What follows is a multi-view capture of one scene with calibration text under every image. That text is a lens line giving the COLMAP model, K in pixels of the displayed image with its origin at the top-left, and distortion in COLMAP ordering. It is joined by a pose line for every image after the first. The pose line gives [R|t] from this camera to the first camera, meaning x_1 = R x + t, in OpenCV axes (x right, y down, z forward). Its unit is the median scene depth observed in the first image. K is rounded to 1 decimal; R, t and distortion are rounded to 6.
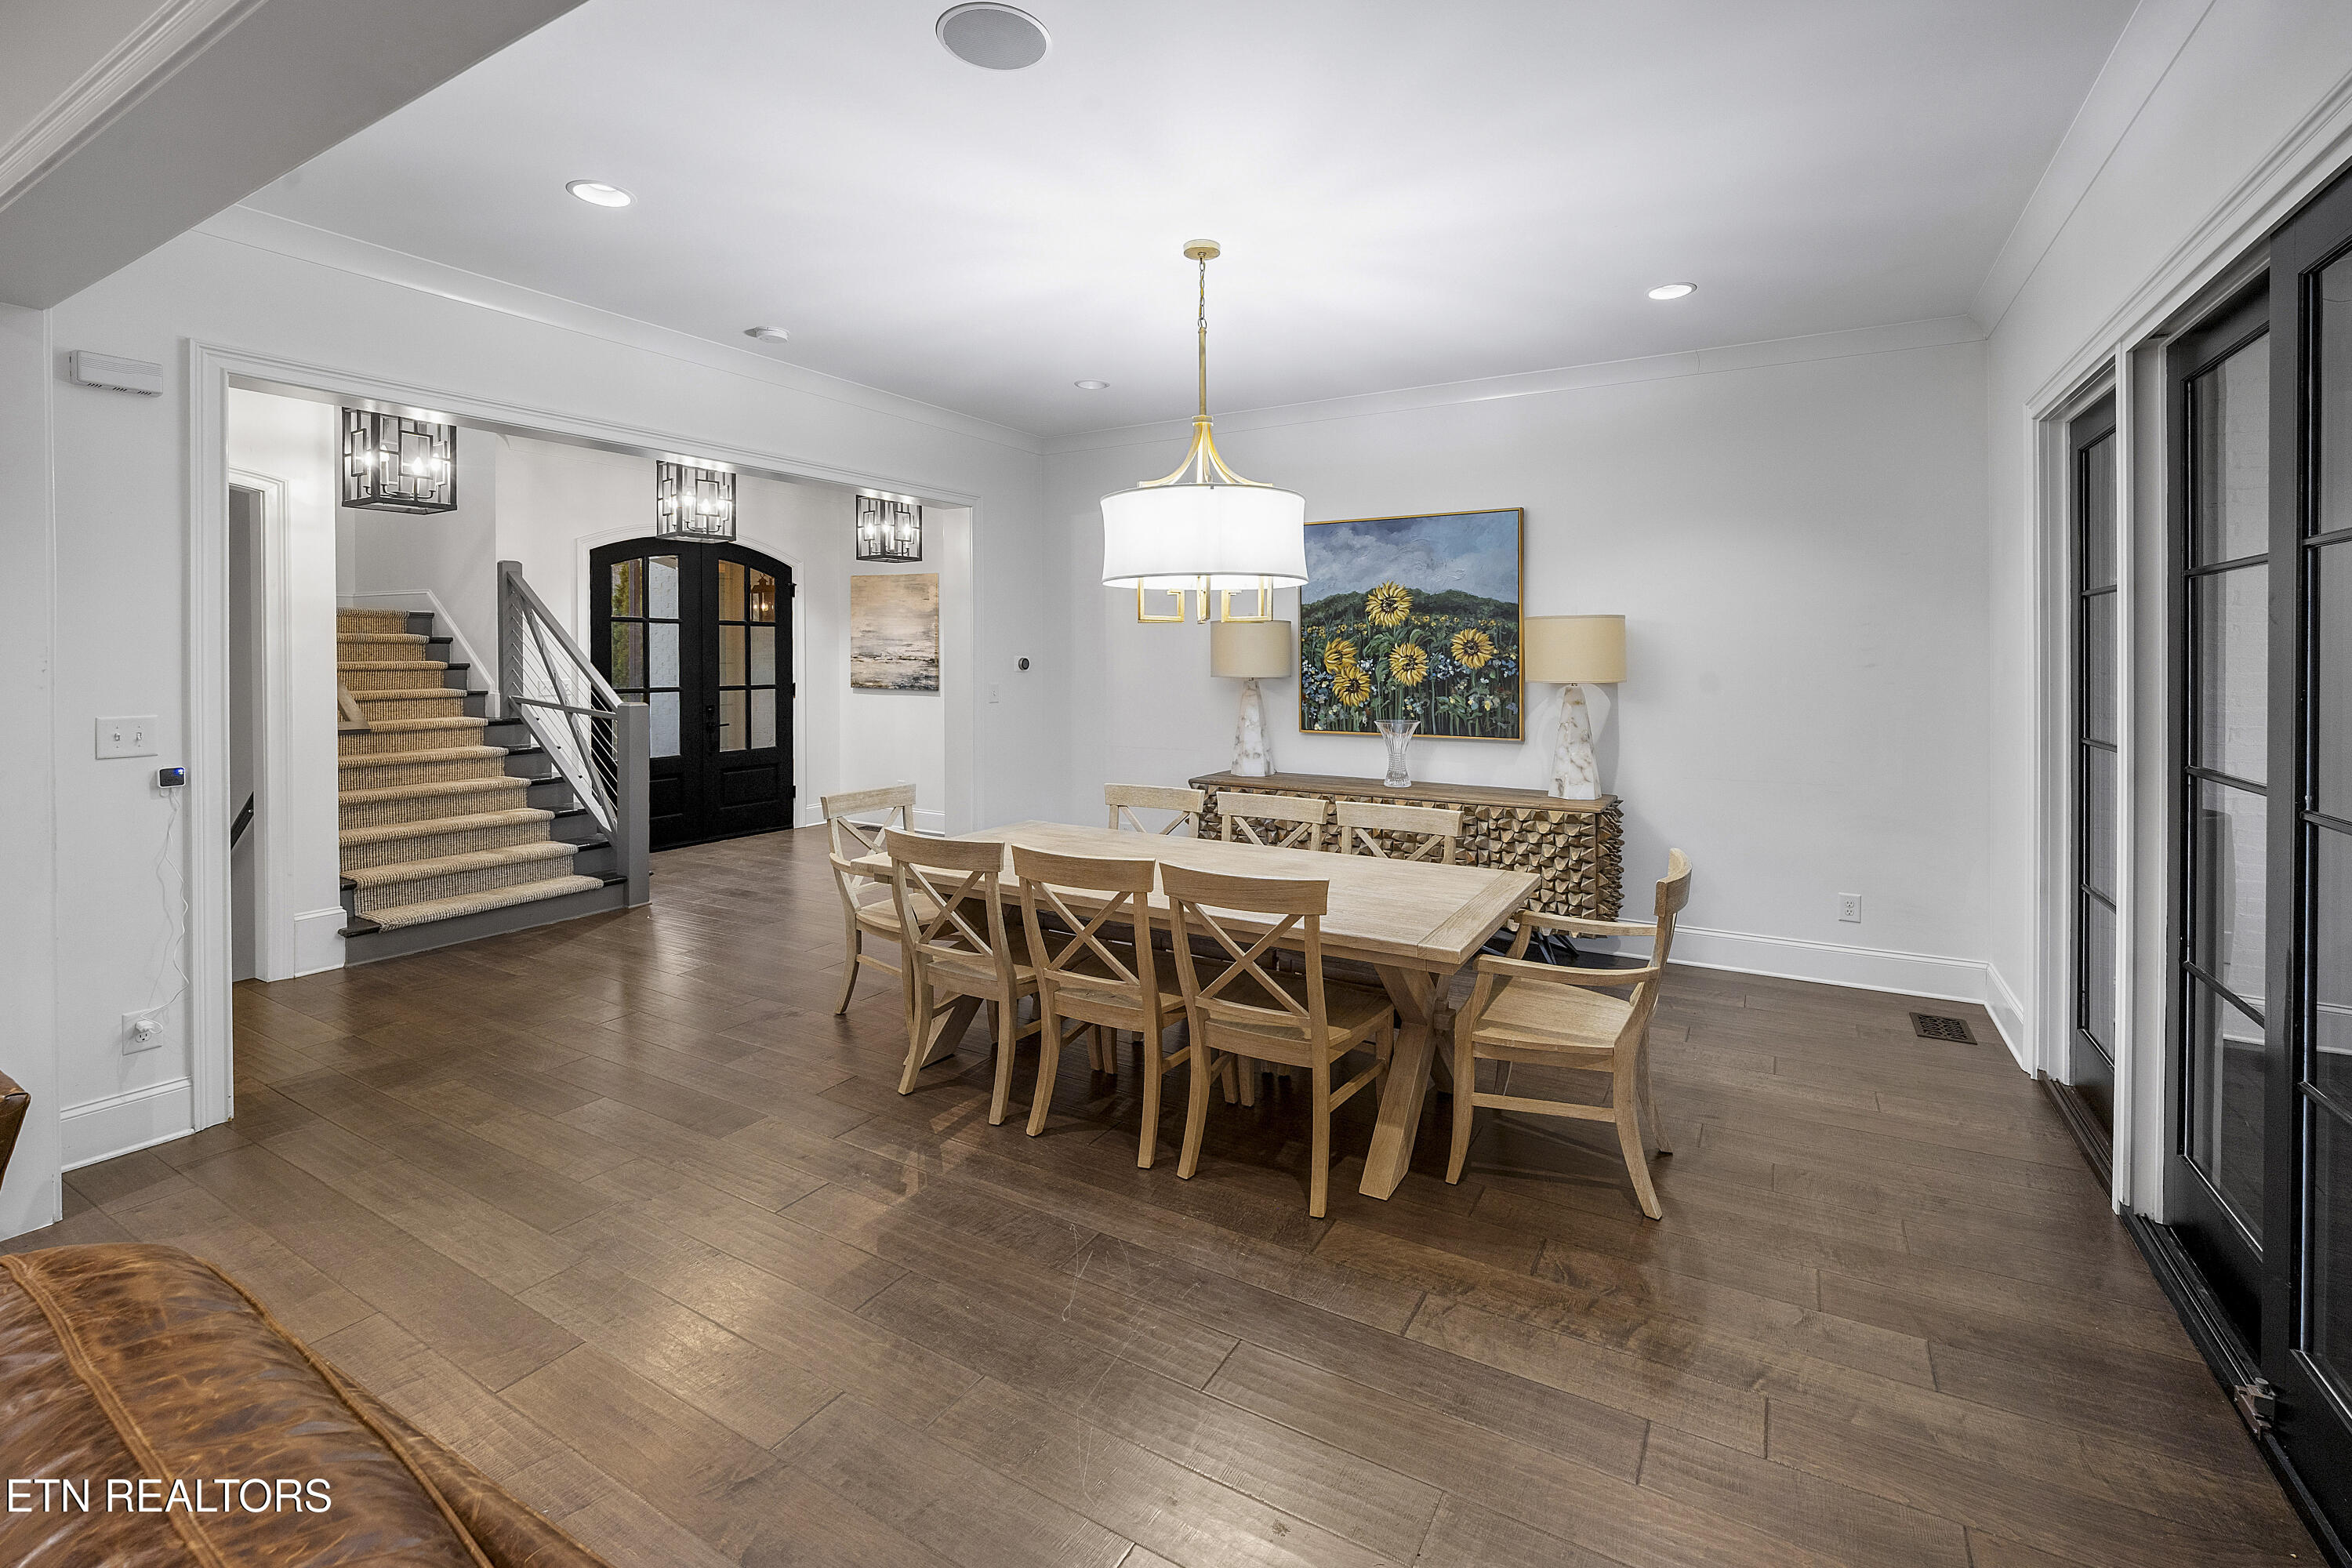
lens RADIAL K [[1029.7, 0, 1174.0], [0, 1029.7, 697.3], [0, 0, 1]] dist [0.002231, -0.011962]
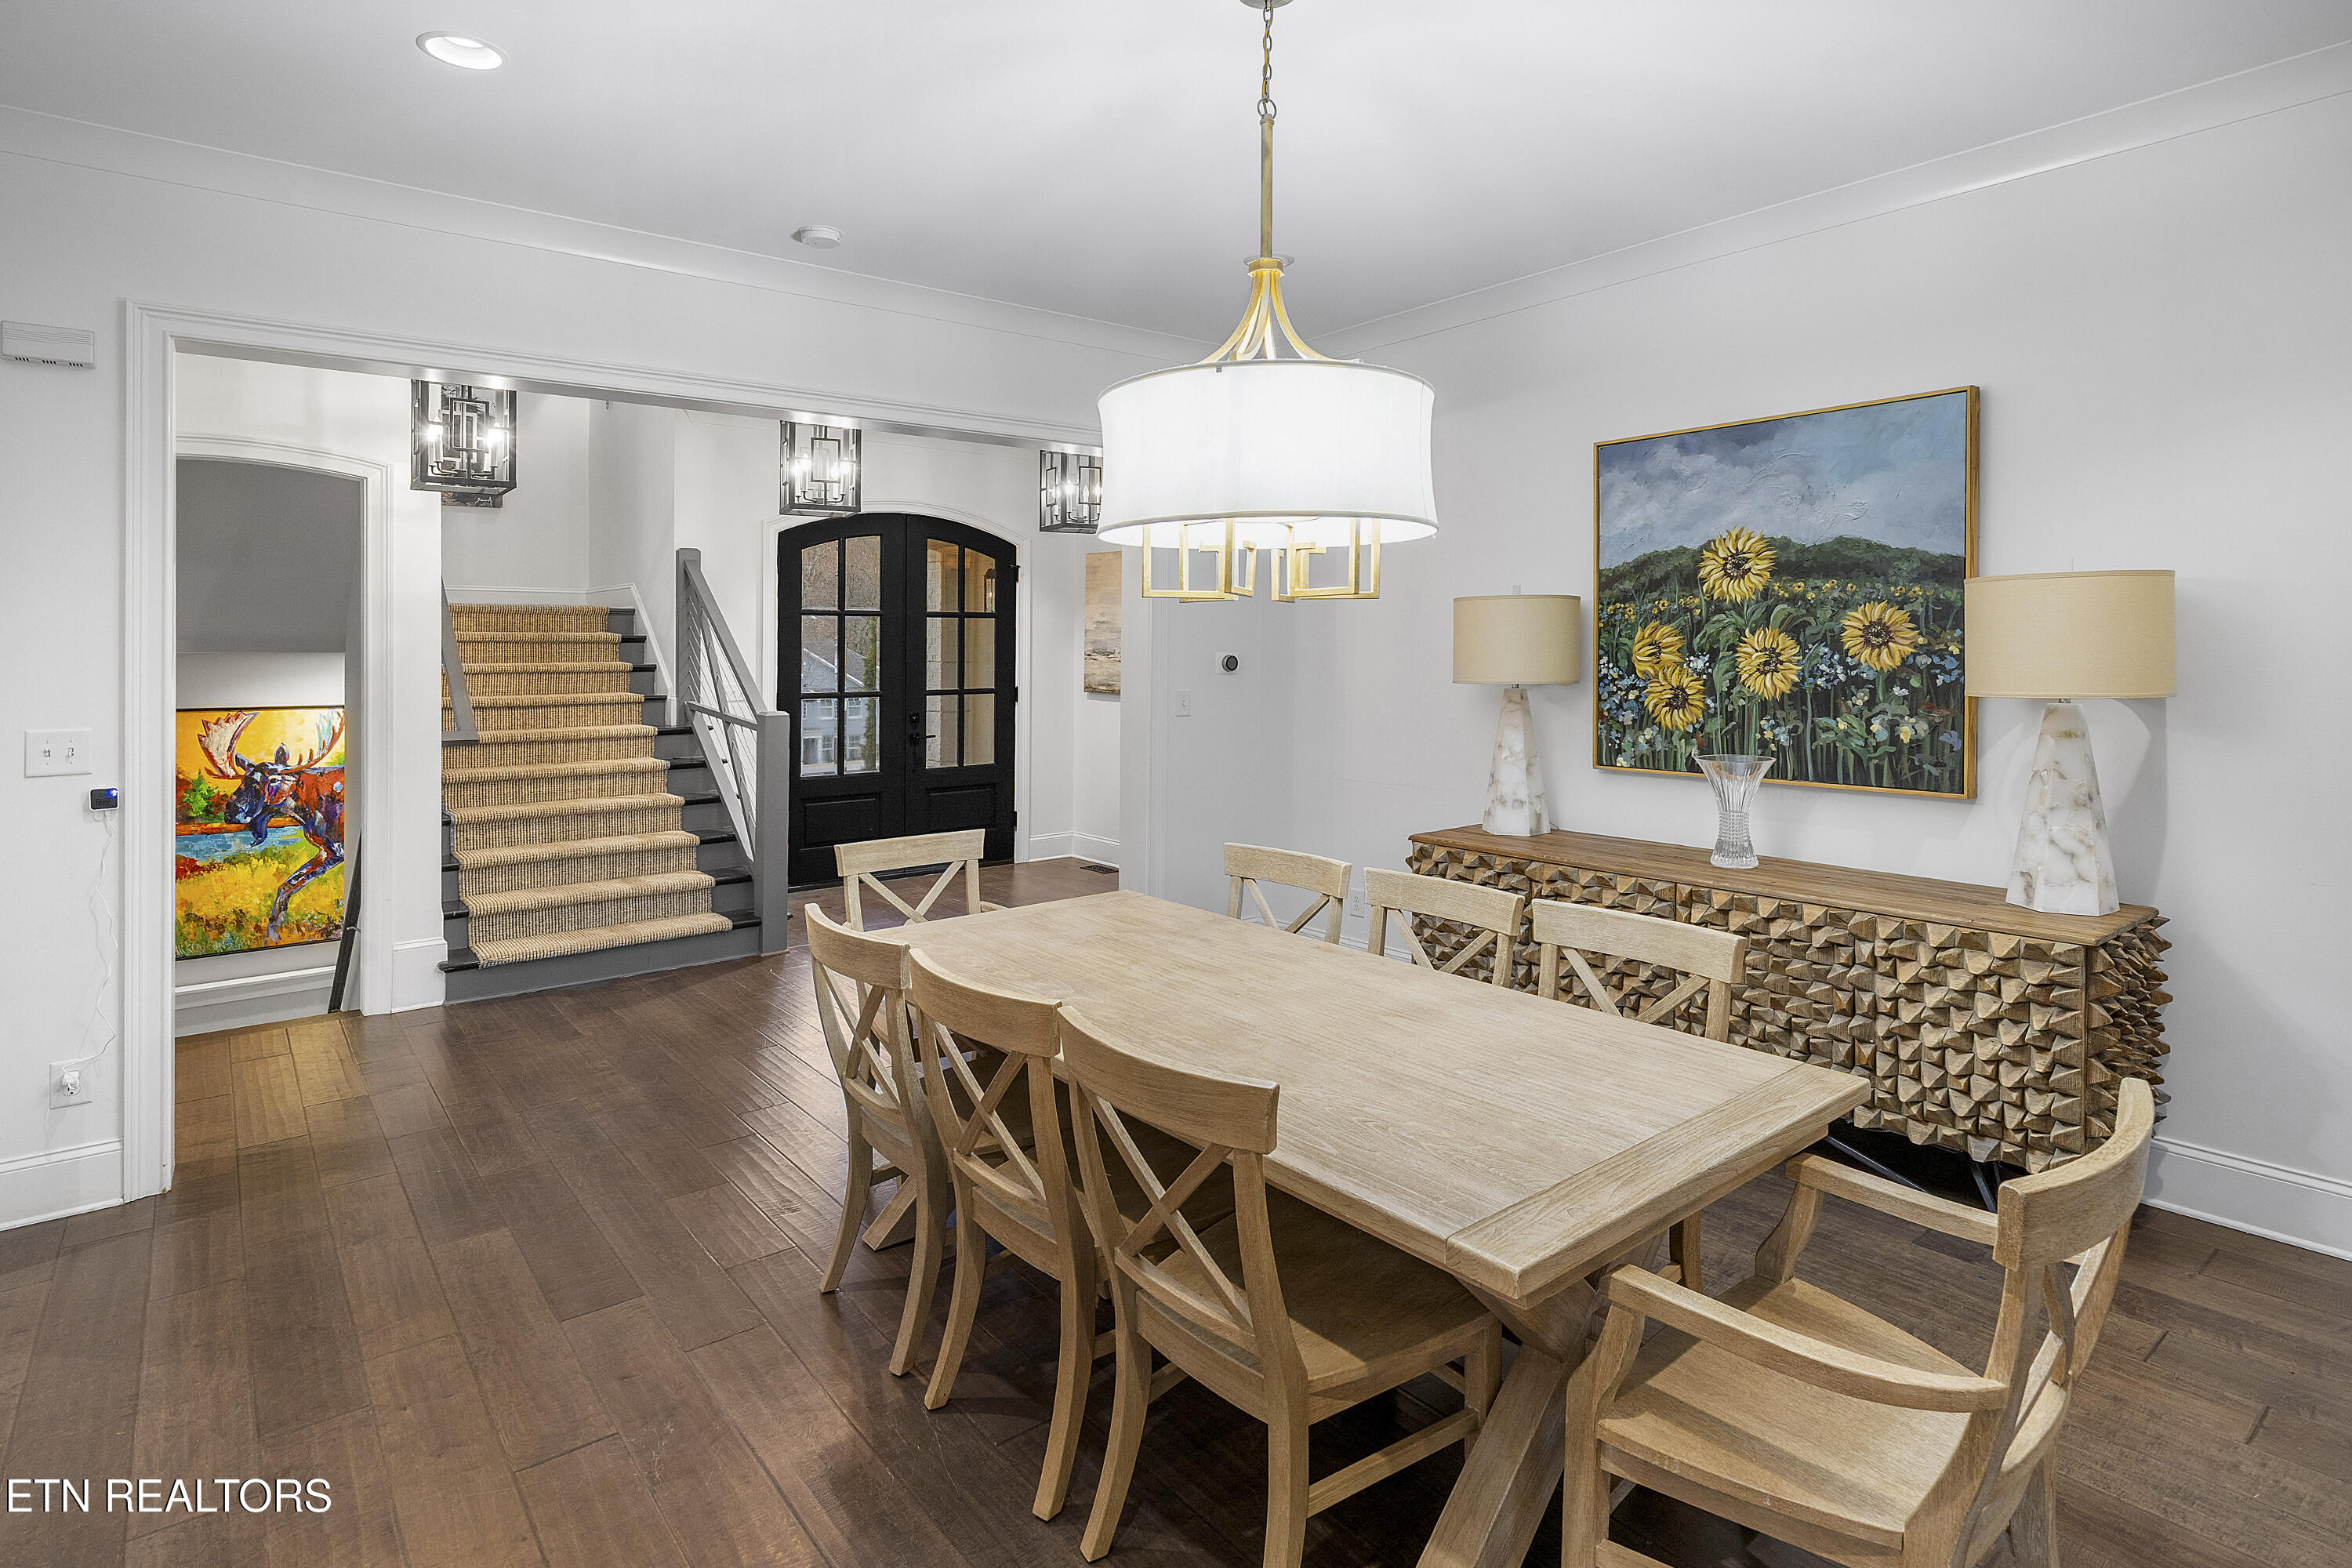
lens RADIAL K [[1236.5, 0, 1181.4], [0, 1236.5, 709.8], [0, 0, 1]] dist [-0.001881, -0.001096]
pose [[0.935477, 0.009640, -0.353255, 0.164062], [-0.006565, 0.999929, 0.009900, -0.009639], [0.353325, -0.006942, 0.935475, 0.202202]]
